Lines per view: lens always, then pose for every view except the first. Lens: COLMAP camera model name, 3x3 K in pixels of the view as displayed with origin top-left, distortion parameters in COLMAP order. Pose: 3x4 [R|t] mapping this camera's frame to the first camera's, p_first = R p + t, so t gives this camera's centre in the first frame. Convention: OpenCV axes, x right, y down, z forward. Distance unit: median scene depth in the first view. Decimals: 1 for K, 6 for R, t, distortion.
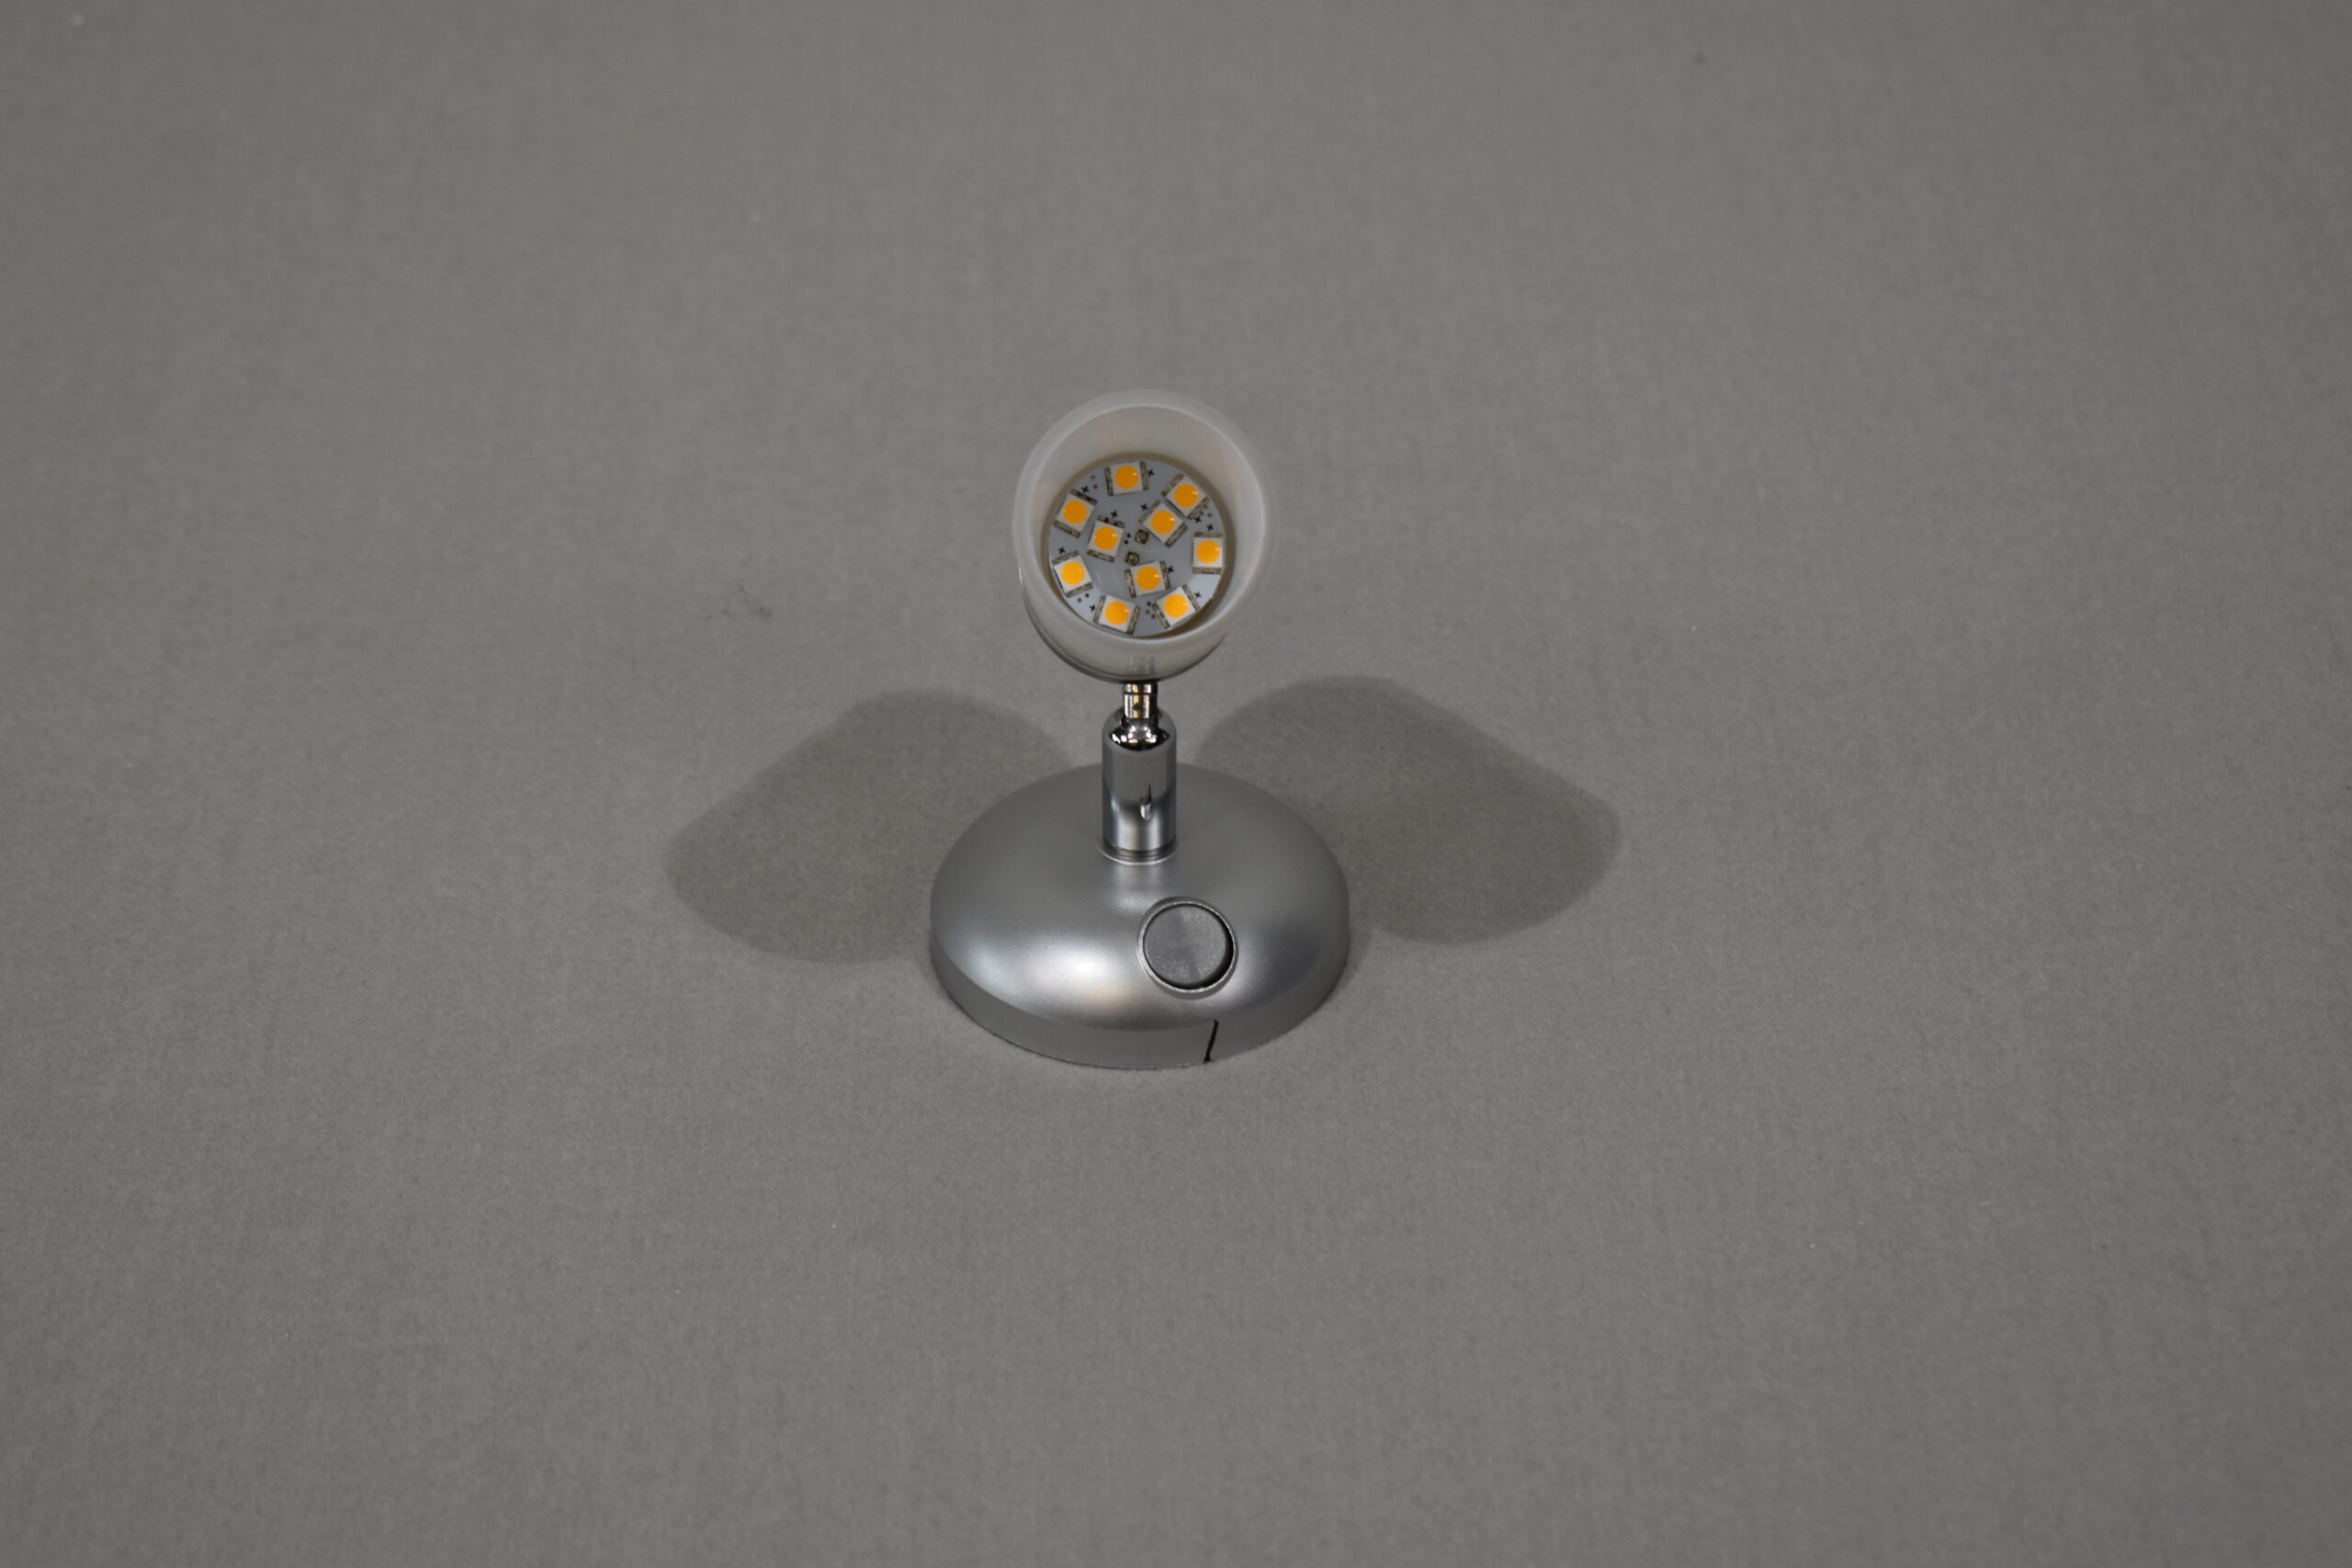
lens RADIAL K [[5493.1, 0, 1157.7], [0, 5493.1, 774.2], [0, 0, 1]] dist [0.046393, 0.000000]
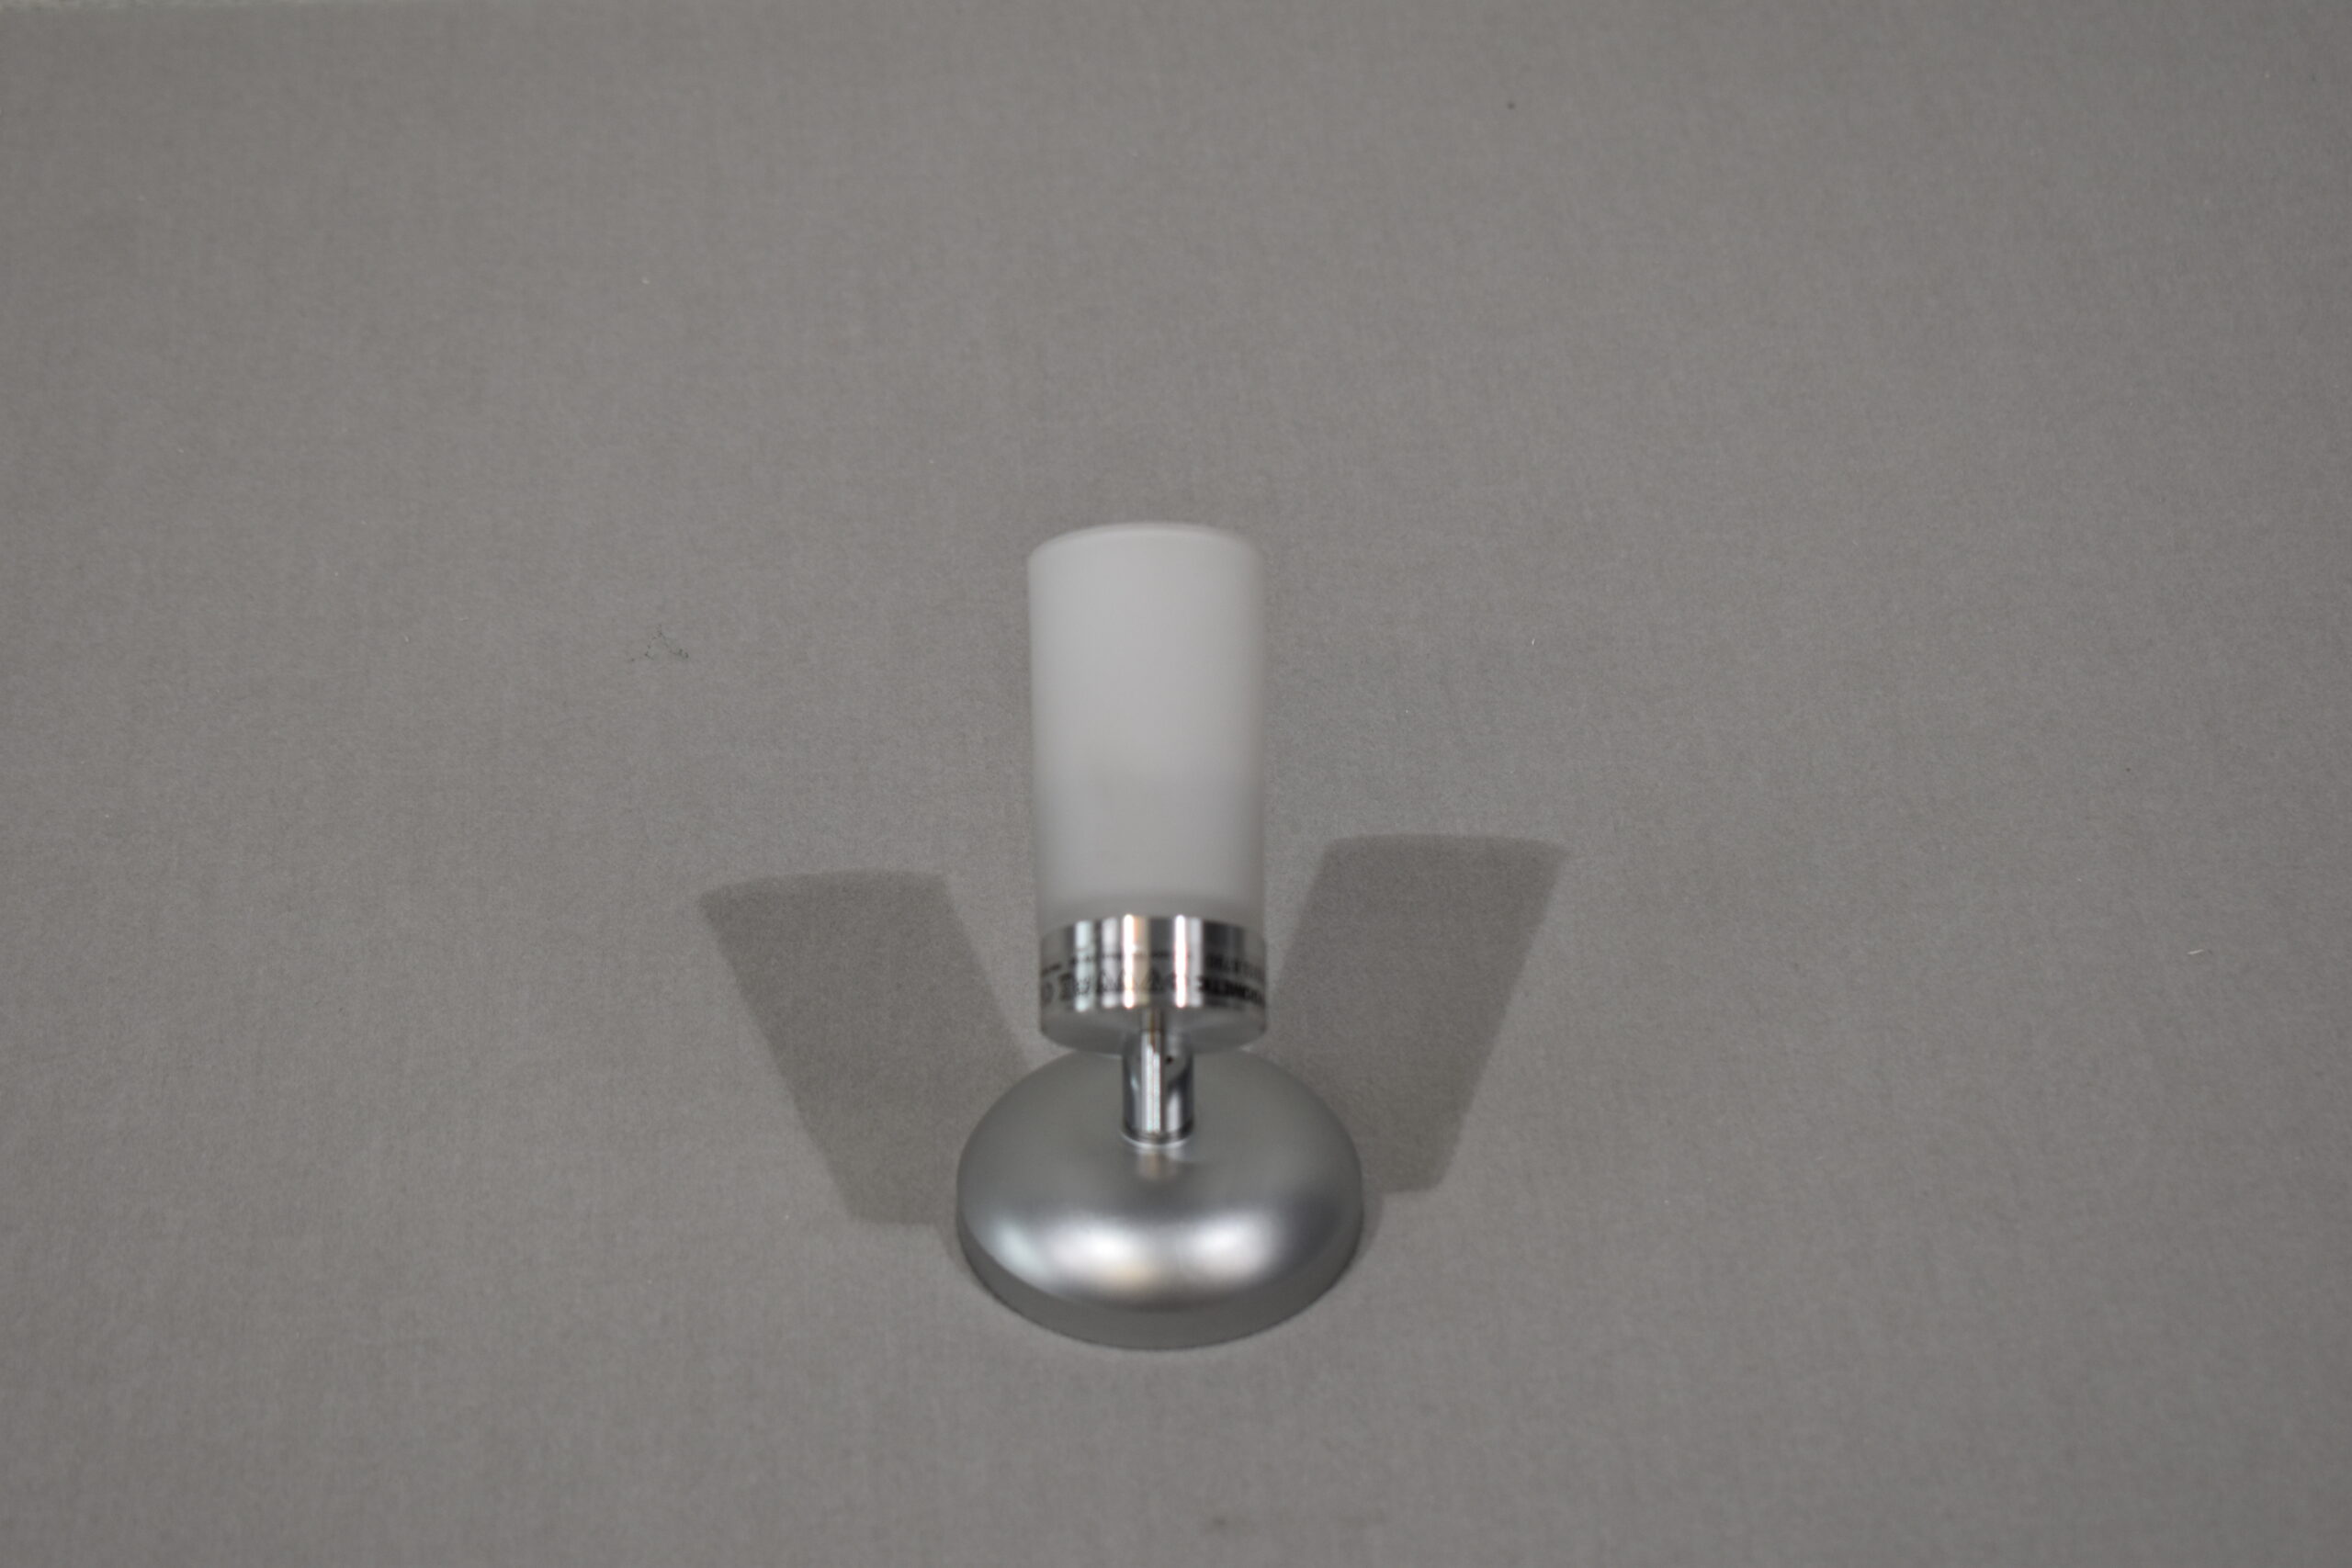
lens RADIAL K [[5493.1, 0, 1168.9], [0, 5493.1, 793.4], [0, 0, 1]] dist [0.046393, 0.000000]
pose [[0.998526, -0.033775, 0.042494, -0.025315], [0.033268, 0.999367, 0.012583, -0.013925], [-0.042892, -0.011151, 0.999017, -0.104453]]
